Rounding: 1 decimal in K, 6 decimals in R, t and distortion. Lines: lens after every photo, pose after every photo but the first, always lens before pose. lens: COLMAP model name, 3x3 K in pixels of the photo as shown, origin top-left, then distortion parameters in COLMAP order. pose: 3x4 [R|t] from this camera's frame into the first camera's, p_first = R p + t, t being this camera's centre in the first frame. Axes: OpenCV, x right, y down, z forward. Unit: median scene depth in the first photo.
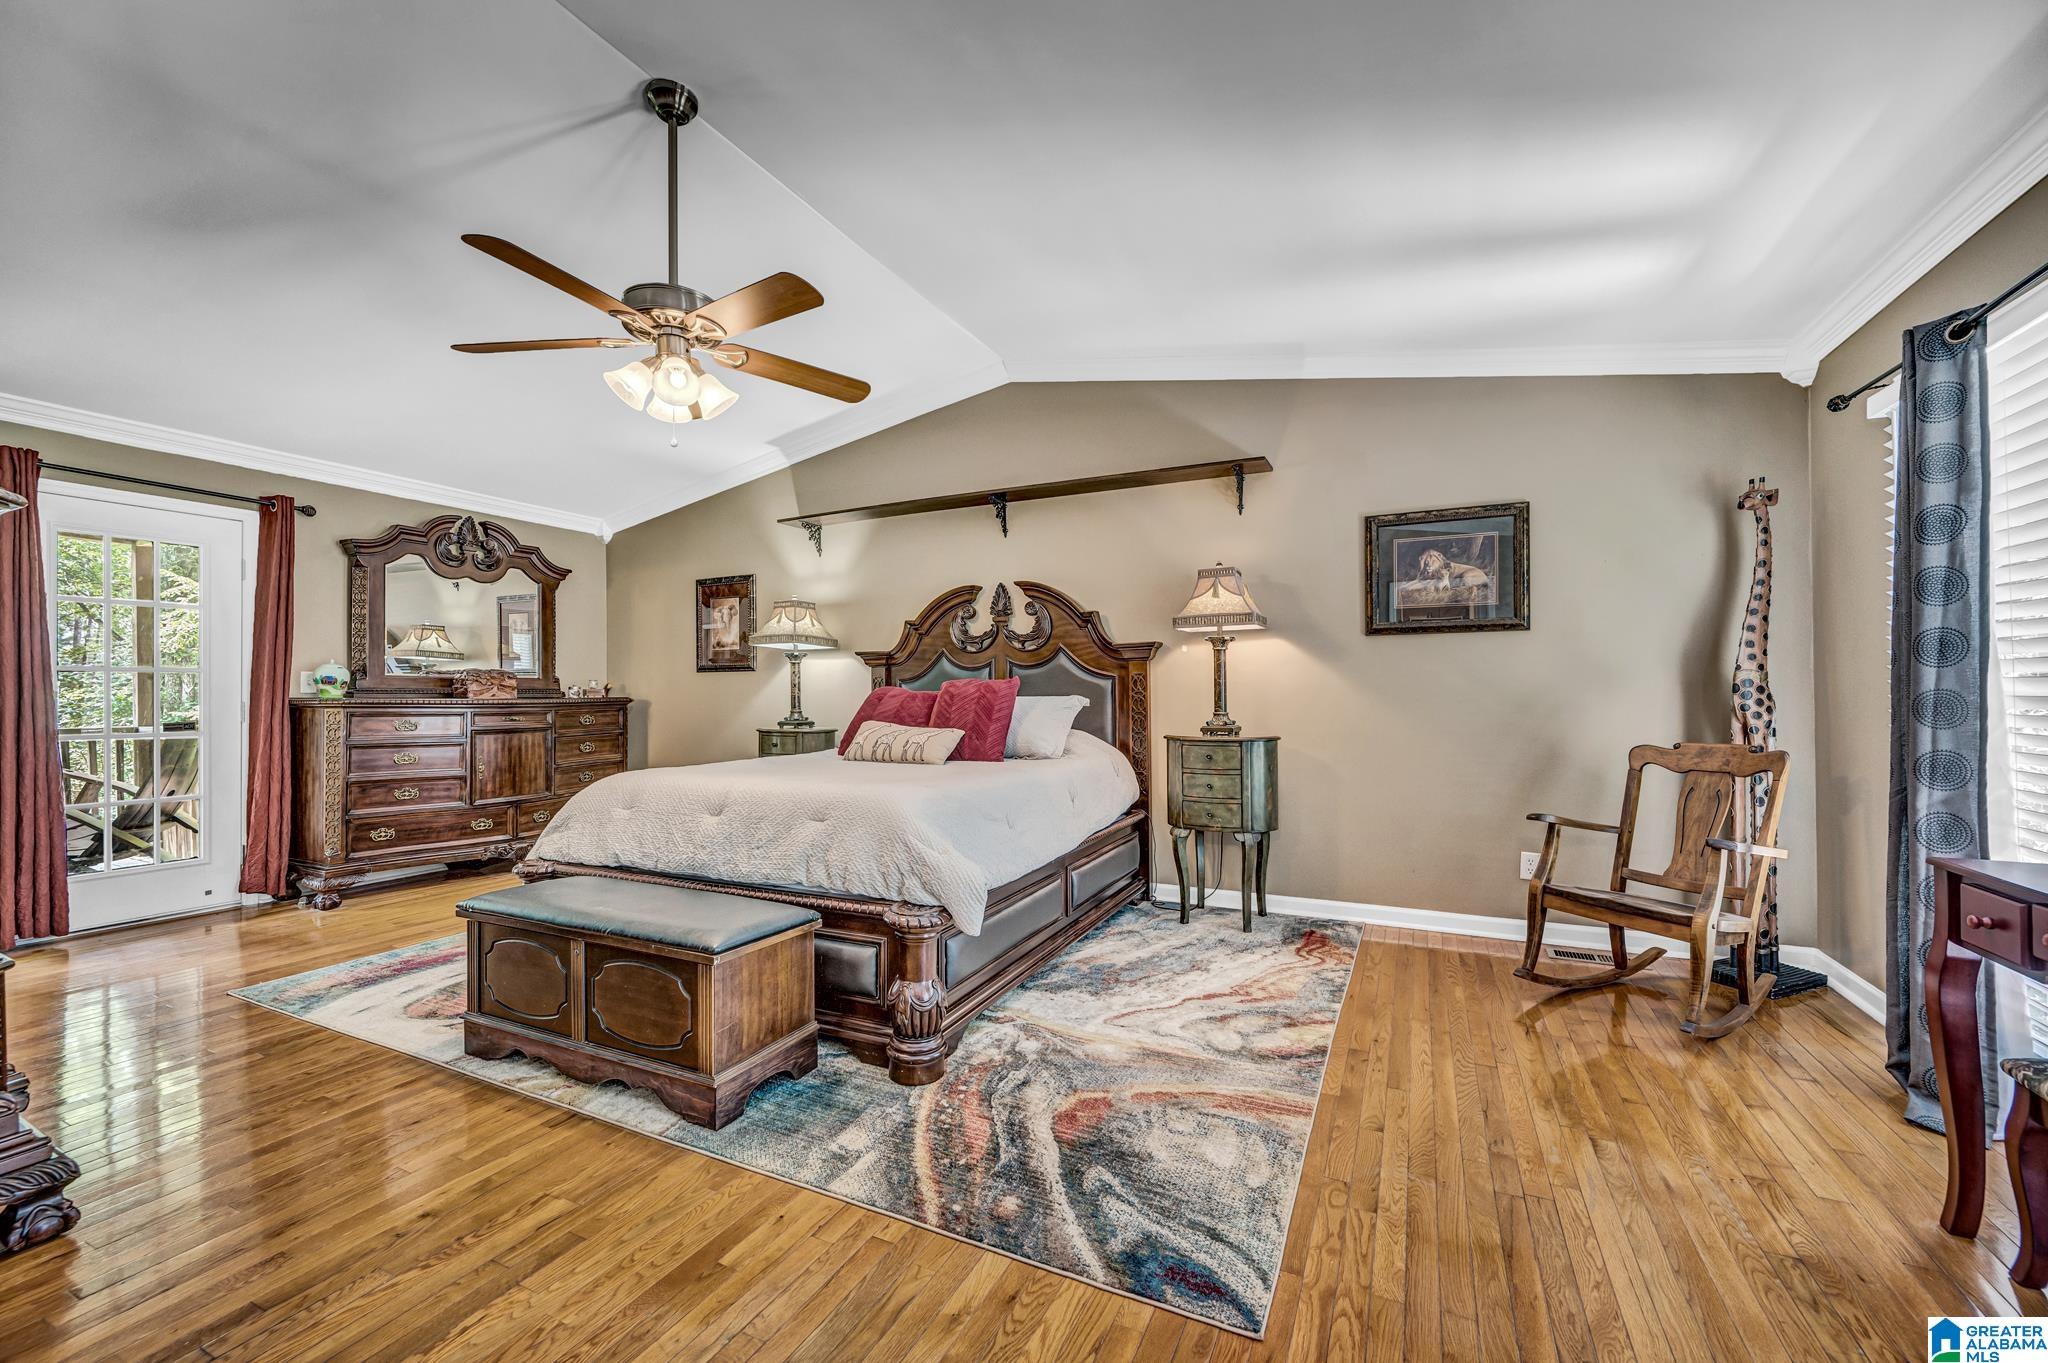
lens RADIAL K [[808.0, 0, 1026.9], [0, 808.0, 686.8], [0, 0, 1]] dist [0.003029, 0.000524]
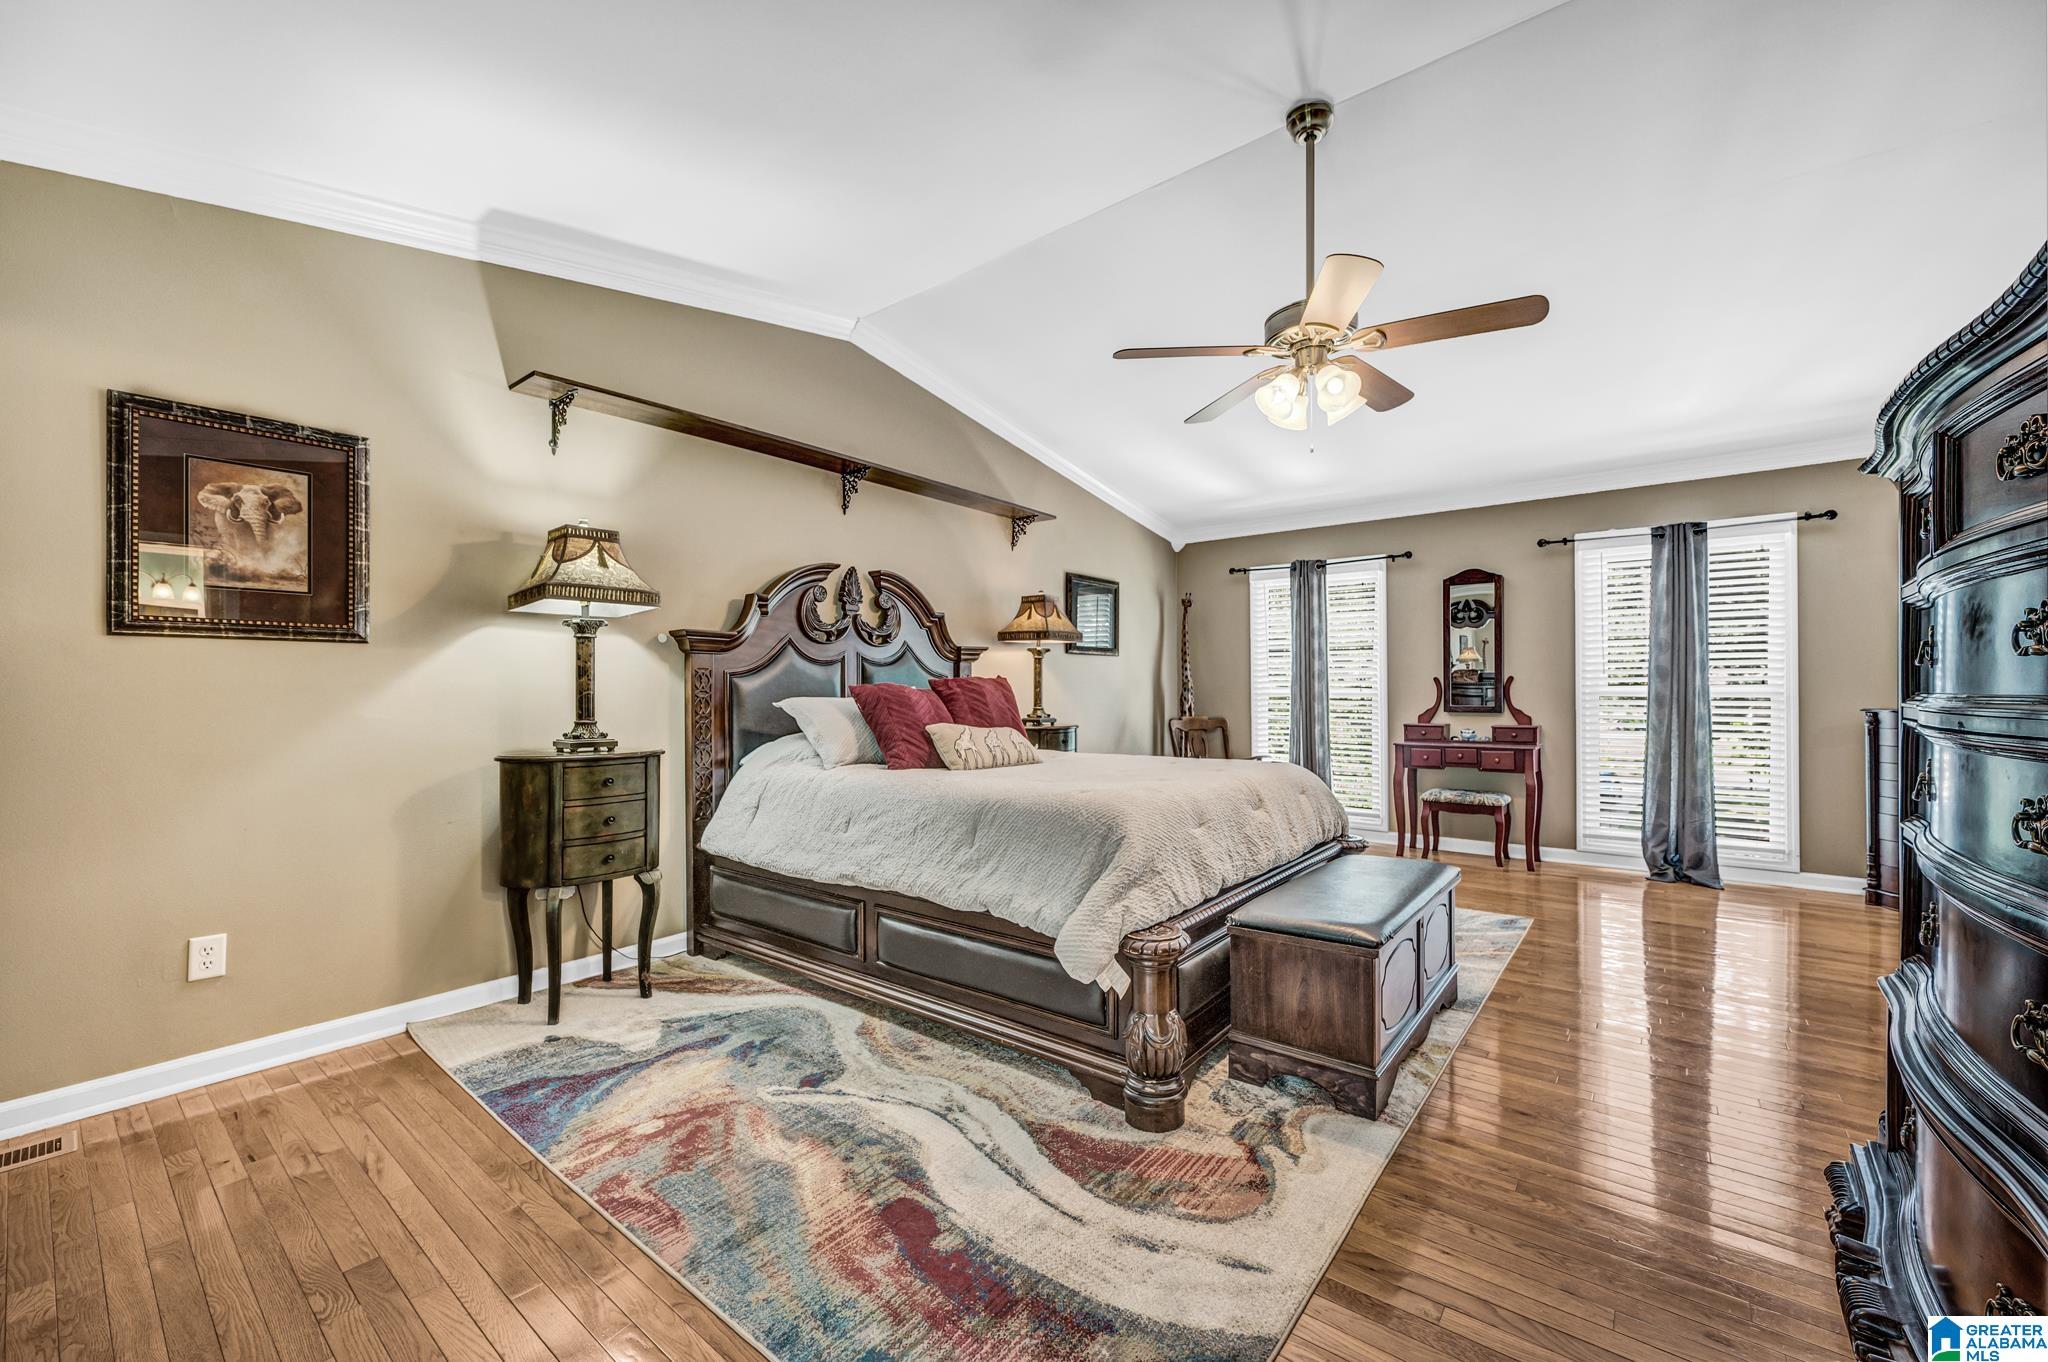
lens RADIAL K [[808.0, 0, 1026.0], [0, 808.0, 684.0], [0, 0, 1]] dist [0.003029, 0.000524]
pose [[0.219633, 0.017673, 0.975422, -0.838957], [-0.000297, 0.999837, -0.018048, 0.013508], [-0.975582, 0.003674, 0.219603, 0.619368]]
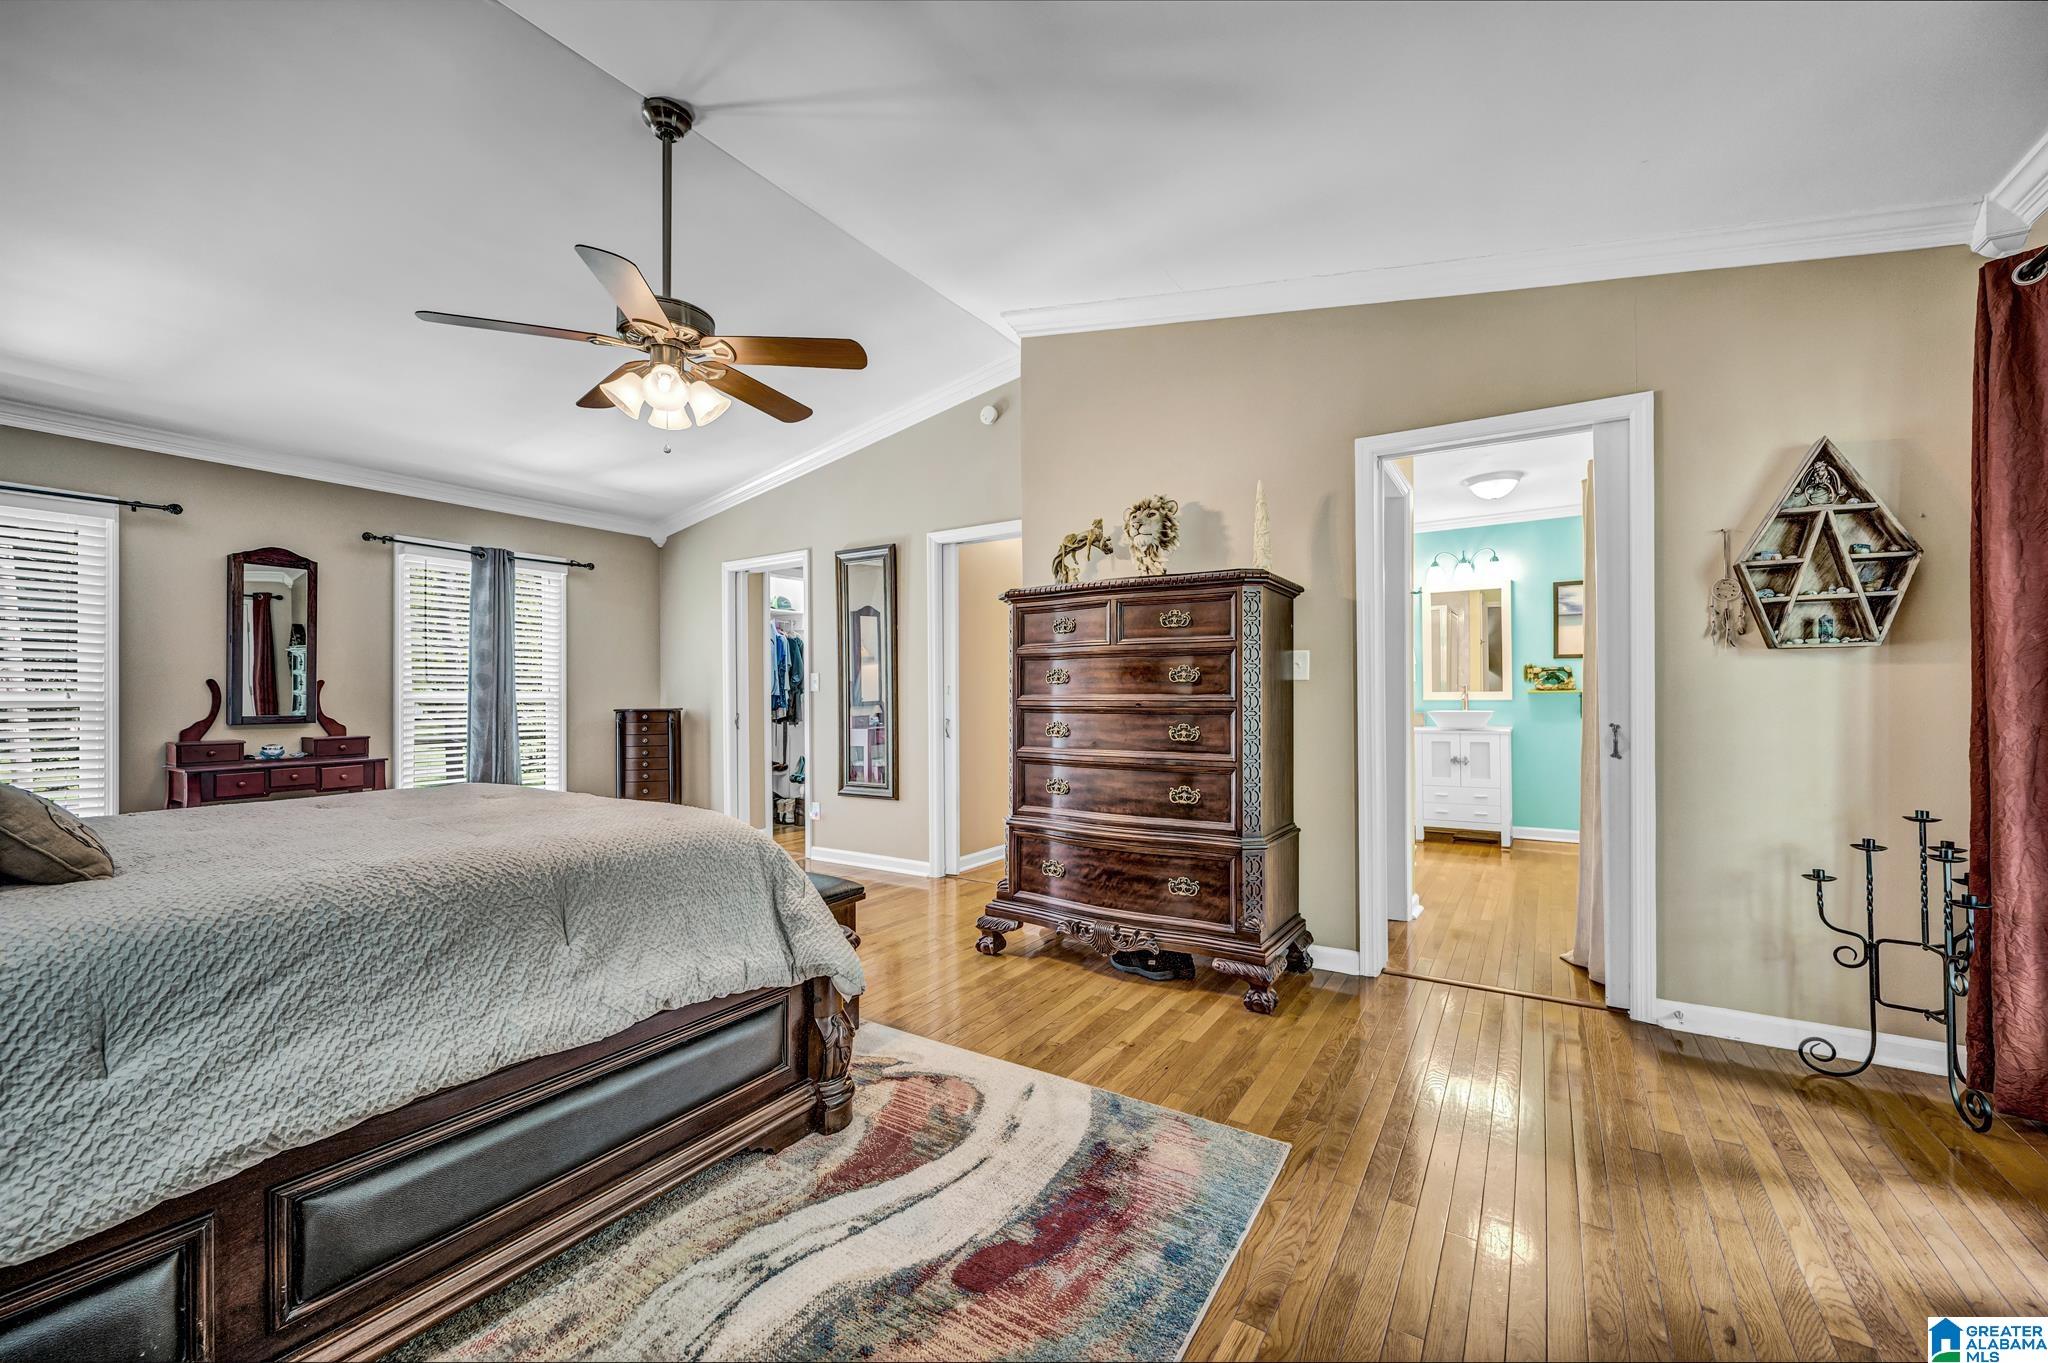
lens RADIAL K [[808.0, 0, 1025.8], [0, 808.0, 691.9], [0, 0, 1]] dist [0.003029, 0.000524]
pose [[-0.993056, 0.013987, 0.116810, -0.552672], [0.013195, 0.999884, -0.007551, 0.014379], [-0.116902, -0.005957, -0.993126, 1.073333]]
